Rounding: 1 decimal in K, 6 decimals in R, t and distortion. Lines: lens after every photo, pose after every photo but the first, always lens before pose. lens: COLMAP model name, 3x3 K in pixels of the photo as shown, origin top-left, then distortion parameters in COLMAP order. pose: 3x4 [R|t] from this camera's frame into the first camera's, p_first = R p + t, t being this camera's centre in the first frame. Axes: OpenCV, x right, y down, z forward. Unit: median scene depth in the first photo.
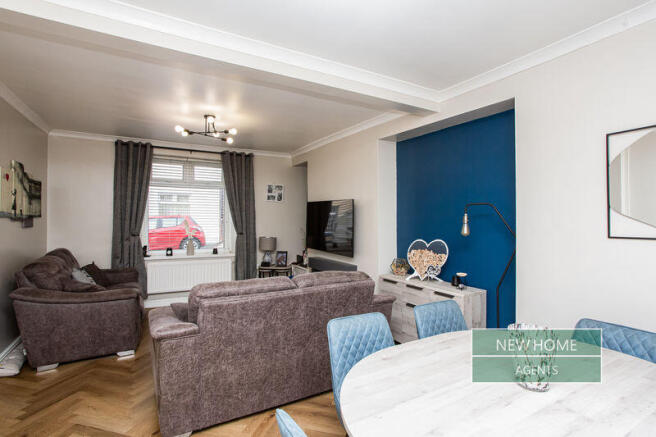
lens RADIAL K [[351.7, 0, 355.2], [0, 351.7, 217.6], [0, 0, 1]] dist [-0.014708, 0.018015]
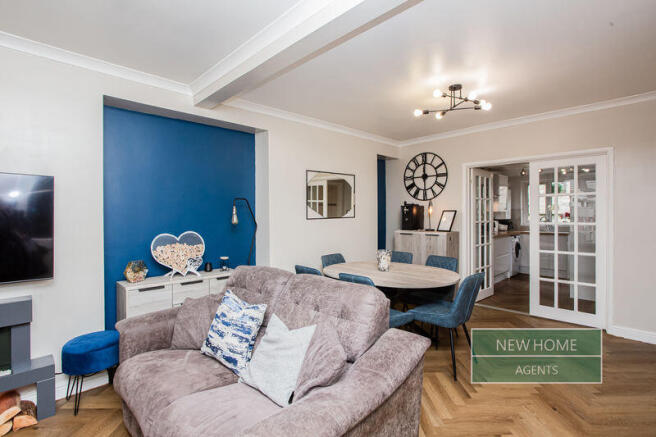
lens RADIAL K [[351.7, 0, 329.5], [0, 351.7, 215.4], [0, 0, 1]] dist [-0.014708, 0.018015]
pose [[-0.286381, -0.011072, 0.958052, -0.585631], [0.001675, 0.999926, 0.012057, 0.004591], [-0.958114, 0.005057, -0.286341, 0.638235]]
